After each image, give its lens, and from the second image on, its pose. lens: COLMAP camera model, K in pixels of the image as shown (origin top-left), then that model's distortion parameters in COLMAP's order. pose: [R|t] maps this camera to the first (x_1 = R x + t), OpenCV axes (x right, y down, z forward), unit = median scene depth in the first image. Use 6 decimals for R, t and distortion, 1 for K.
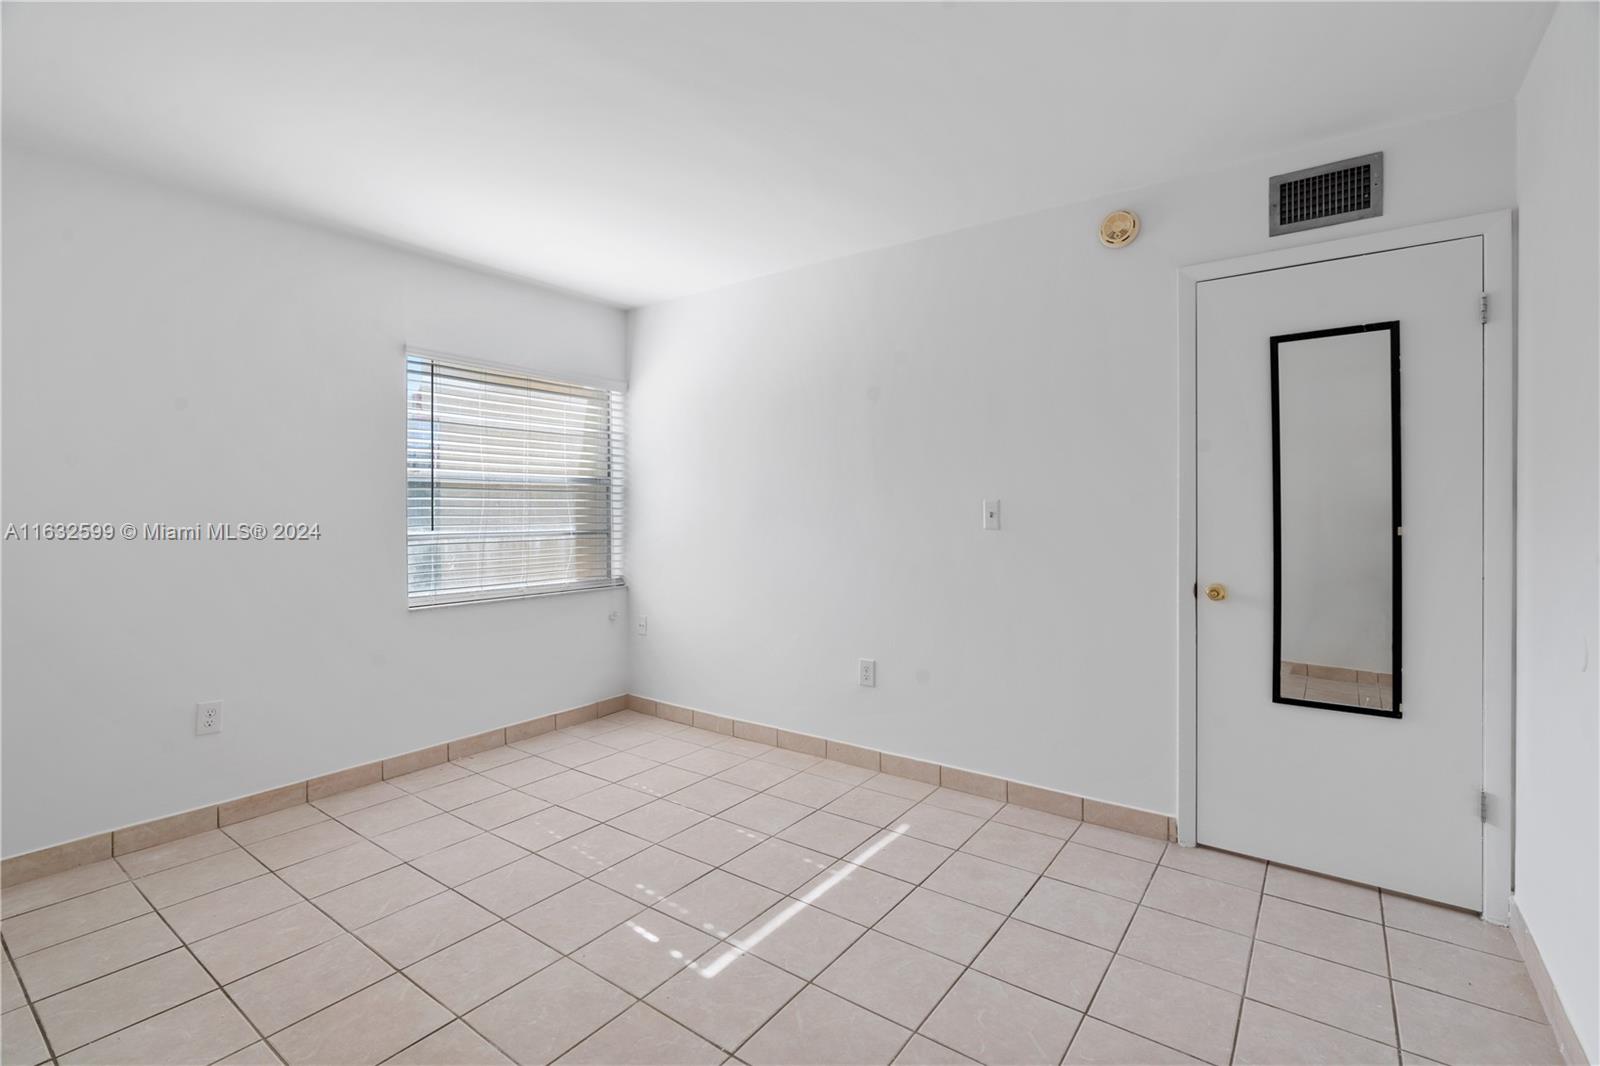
lens RADIAL K [[726.6, 0, 802.7], [0, 726.6, 513.1], [0, 0, 1]] dist [-0.012809, 0.003649]
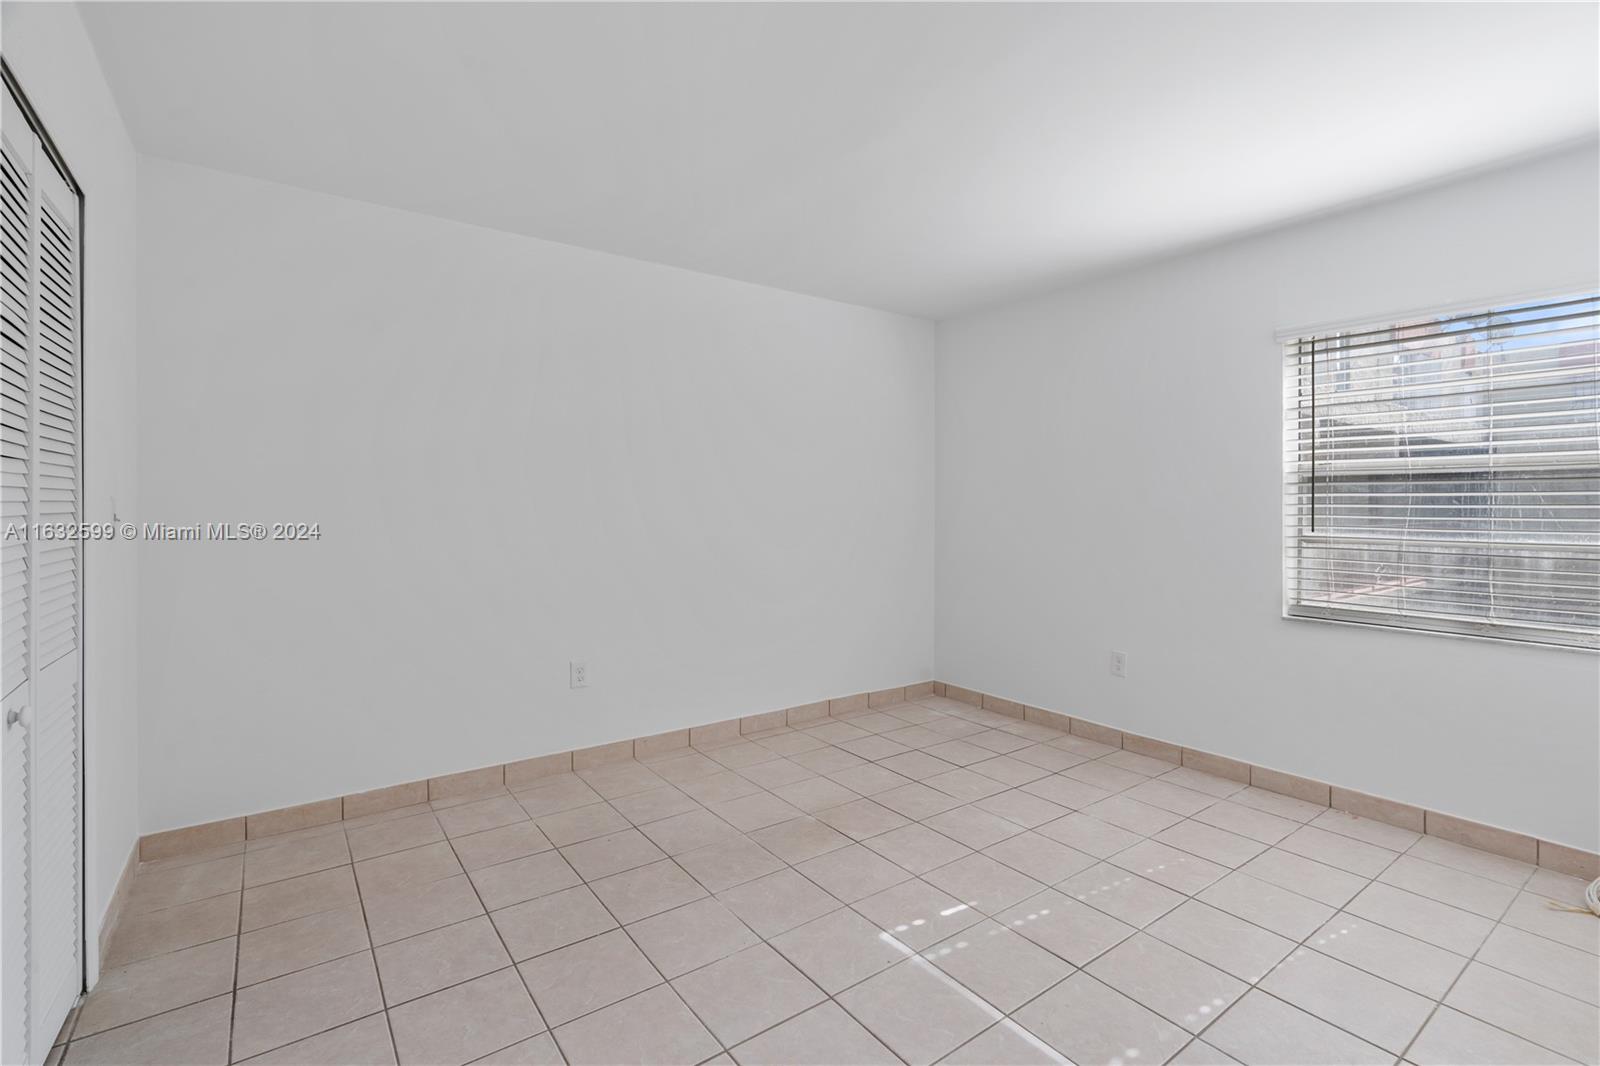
lens RADIAL K [[726.6, 0, 798.2], [0, 726.6, 514.1], [0, 0, 1]] dist [-0.012809, 0.003649]
pose [[-0.314604, 0.008929, -0.949181, 0.507534], [-0.008243, 0.999892, 0.012138, -0.002928], [0.949187, 0.011643, -0.314497, 0.686077]]
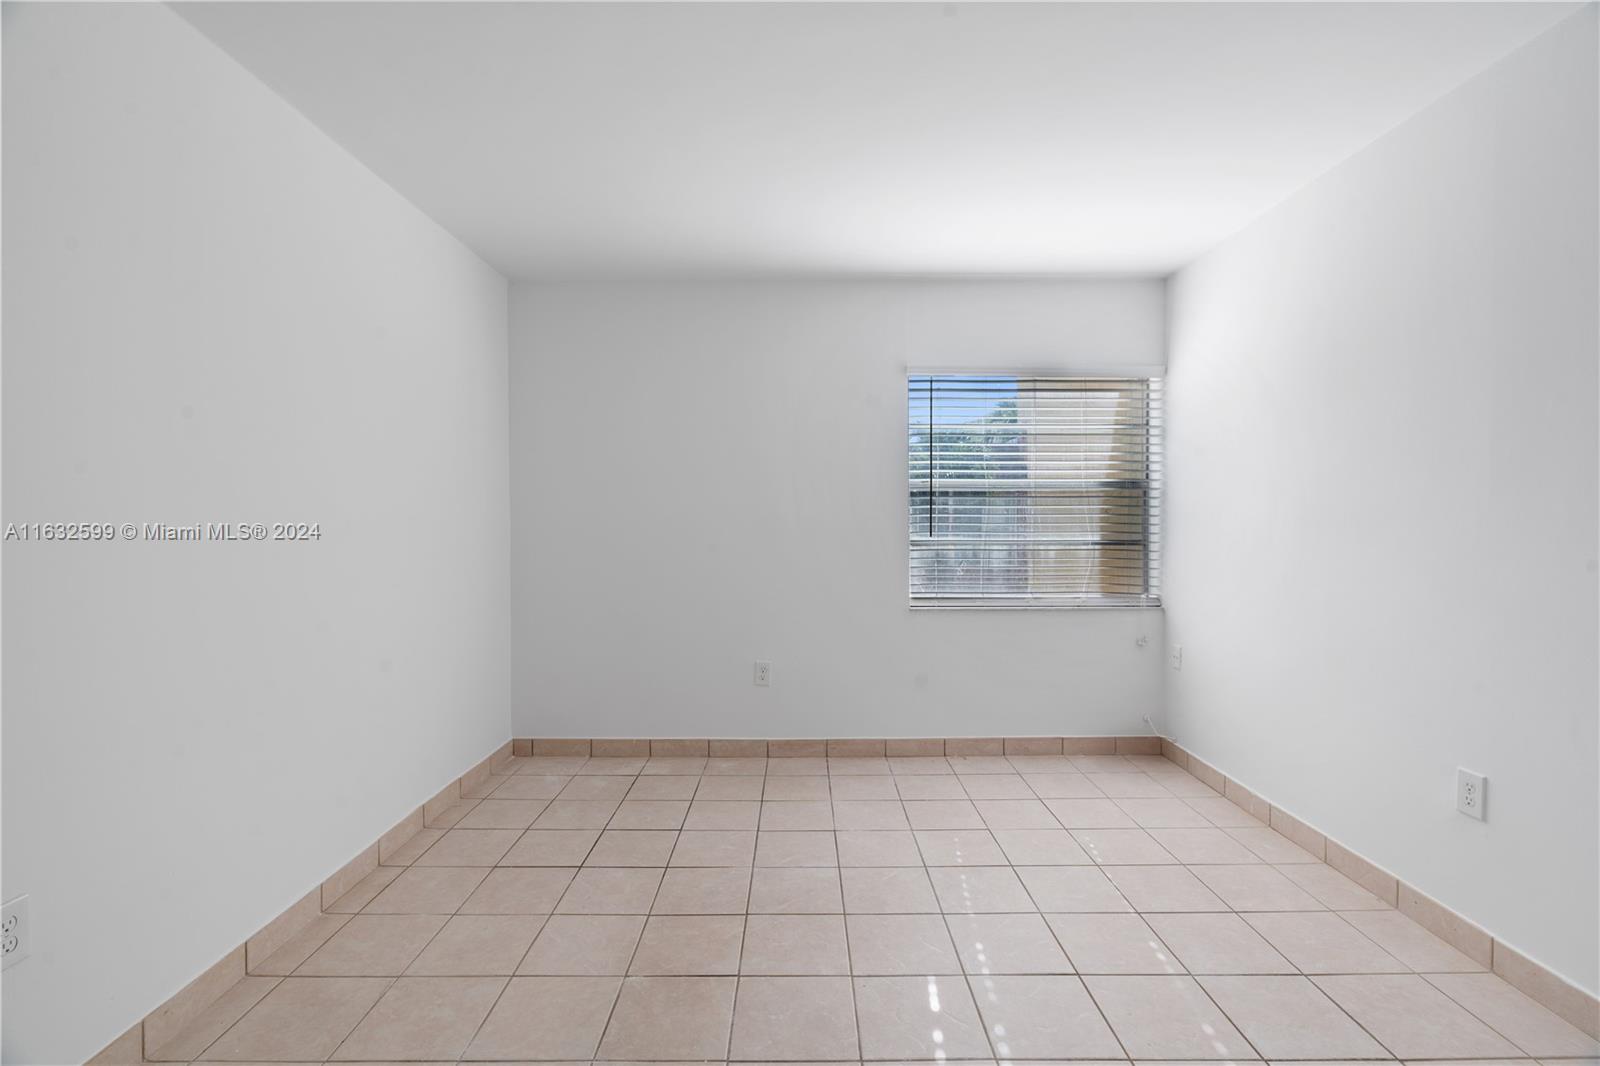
lens RADIAL K [[726.6, 0, 797.0], [0, 726.6, 531.6], [0, 0, 1]] dist [-0.012809, 0.003649]
pose [[0.586361, 0.017418, -0.809863, 0.239129], [-0.002958, 0.999808, 0.019361, -0.003817], [0.810045, -0.008957, 0.586300, 0.213073]]
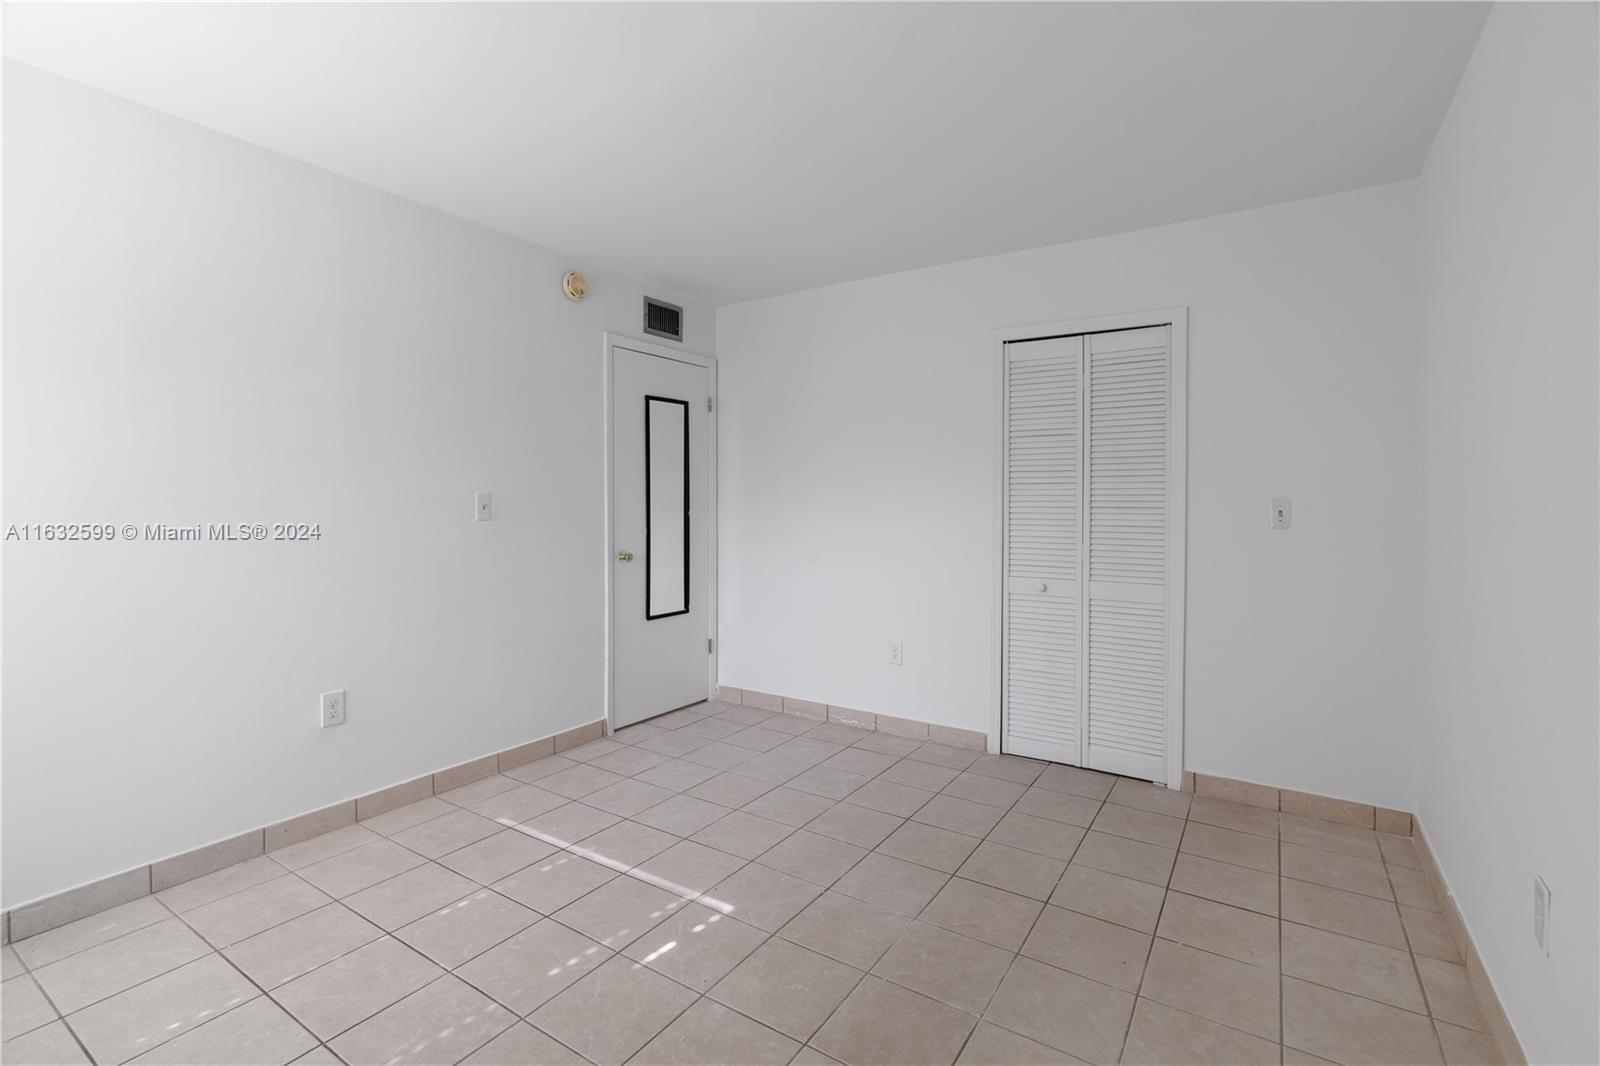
lens RADIAL K [[726.6, 0, 813.6], [0, 726.6, 503.8], [0, 0, 1]] dist [-0.012809, 0.003649]
pose [[-0.065923, -0.005189, 0.997811, -0.727613], [-0.000449, 0.999987, 0.005171, -0.006464], [-0.997825, -0.000107, -0.065924, 0.535017]]
